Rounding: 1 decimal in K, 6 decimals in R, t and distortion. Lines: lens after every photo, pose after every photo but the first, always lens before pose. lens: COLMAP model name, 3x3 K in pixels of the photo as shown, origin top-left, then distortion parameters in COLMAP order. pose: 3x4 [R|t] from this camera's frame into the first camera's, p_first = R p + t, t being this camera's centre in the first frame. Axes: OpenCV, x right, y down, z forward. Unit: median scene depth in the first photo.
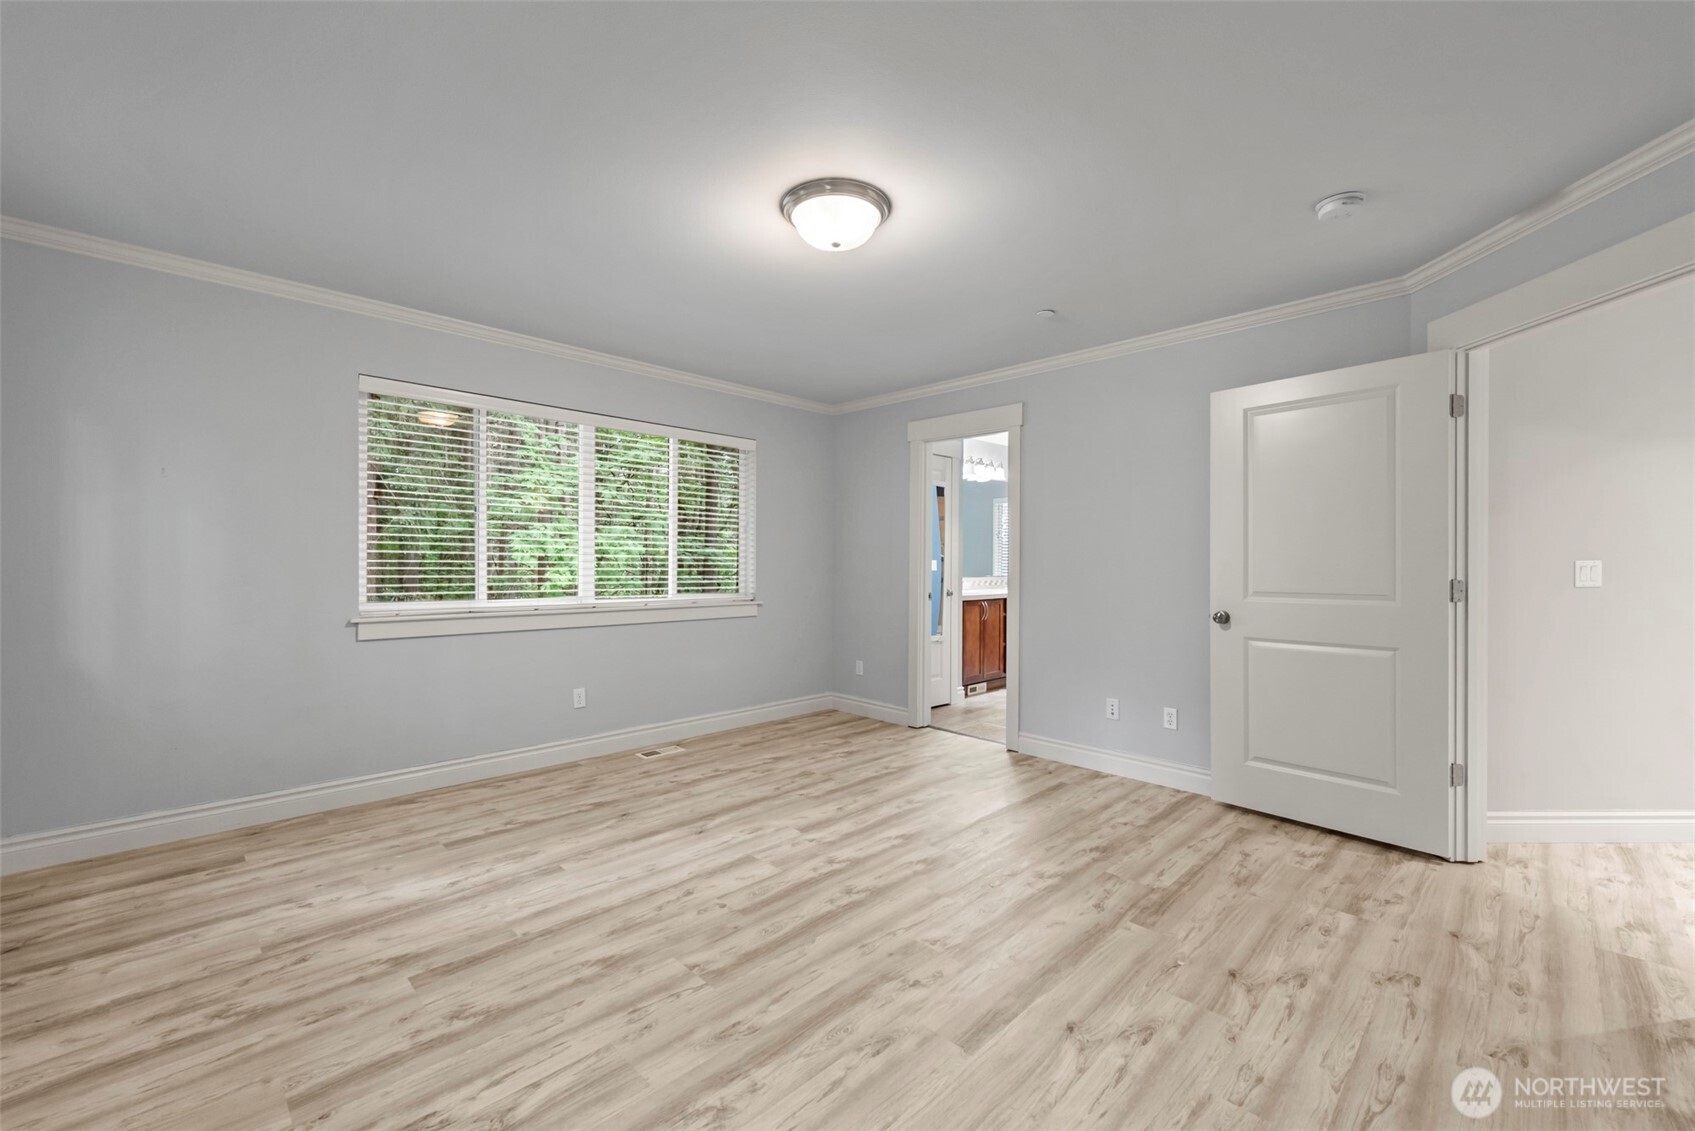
lens RADIAL K [[673.8, 0, 856.0], [0, 673.8, 564.7], [0, 0, 1]] dist [0.002273, -0.002269]
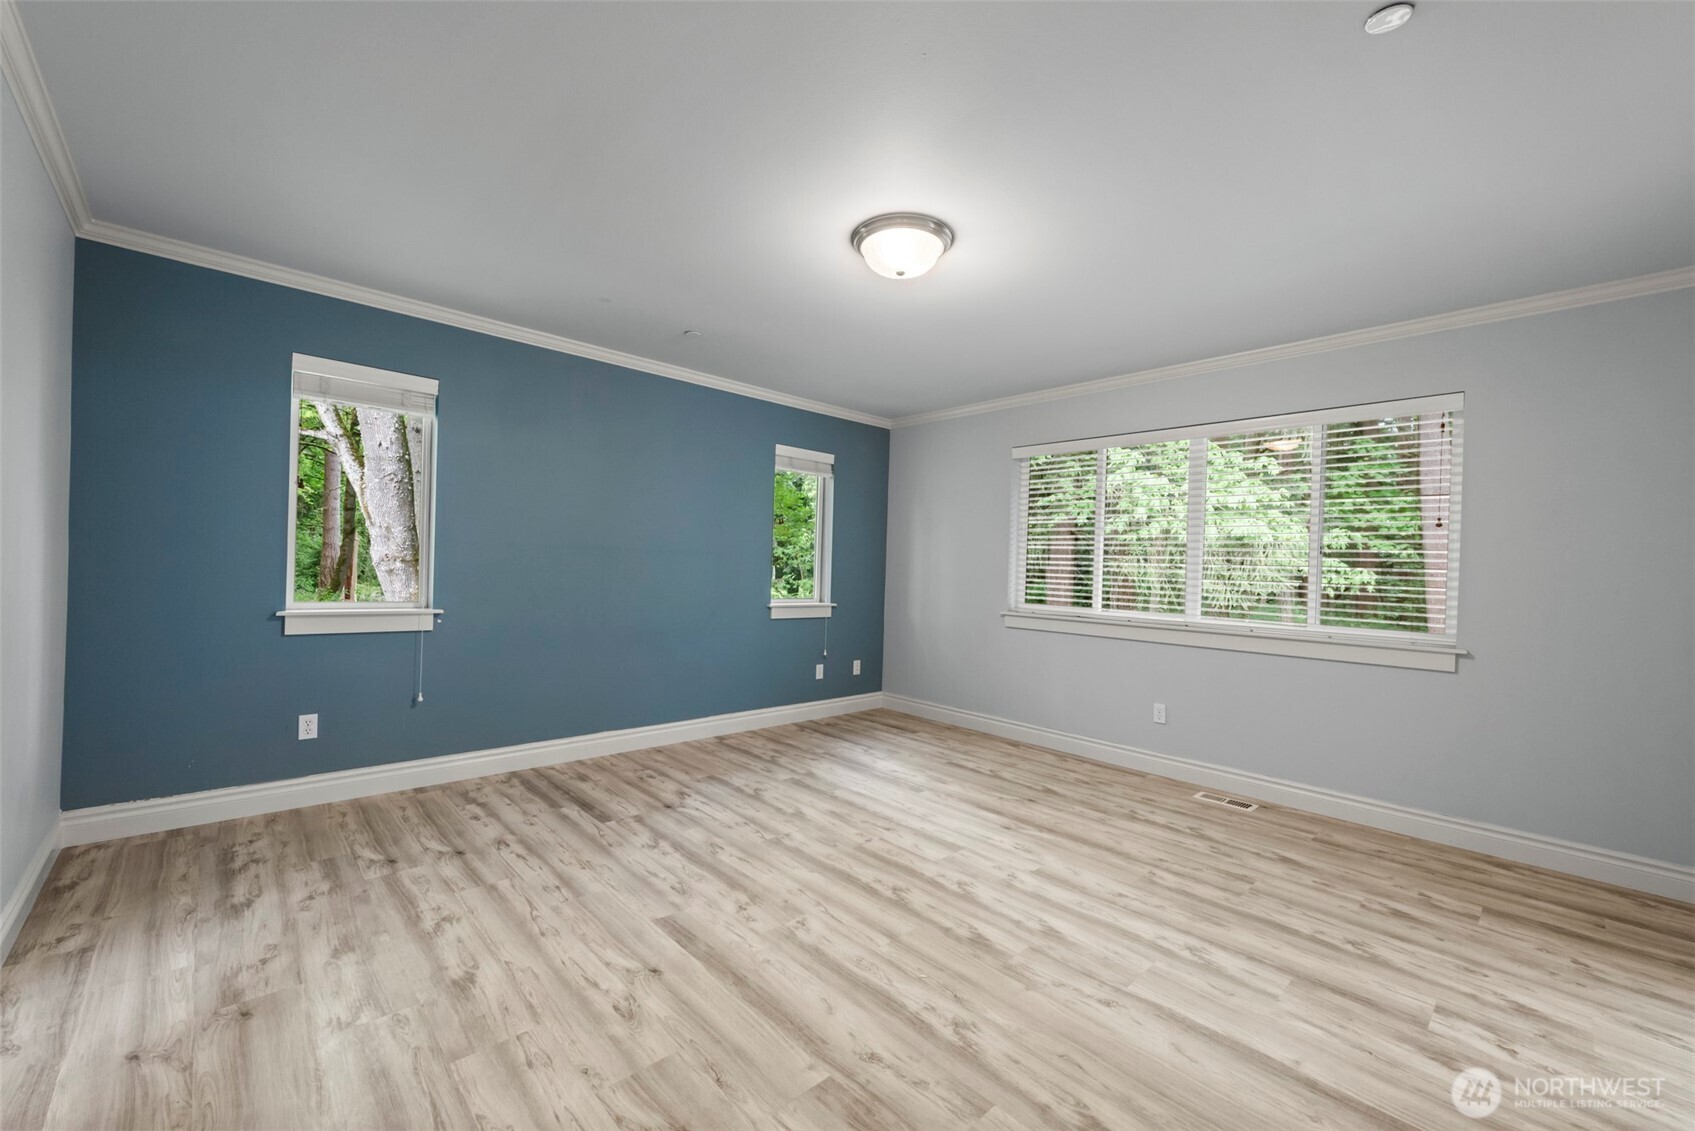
lens RADIAL K [[673.8, 0, 857.5], [0, 673.8, 573.3], [0, 0, 1]] dist [0.002273, -0.002269]
pose [[-0.012510, 0.005069, -0.999909, 0.932626], [-0.038297, 0.999251, 0.005544, 0.000378], [0.999188, 0.038363, -0.012307, 0.858628]]
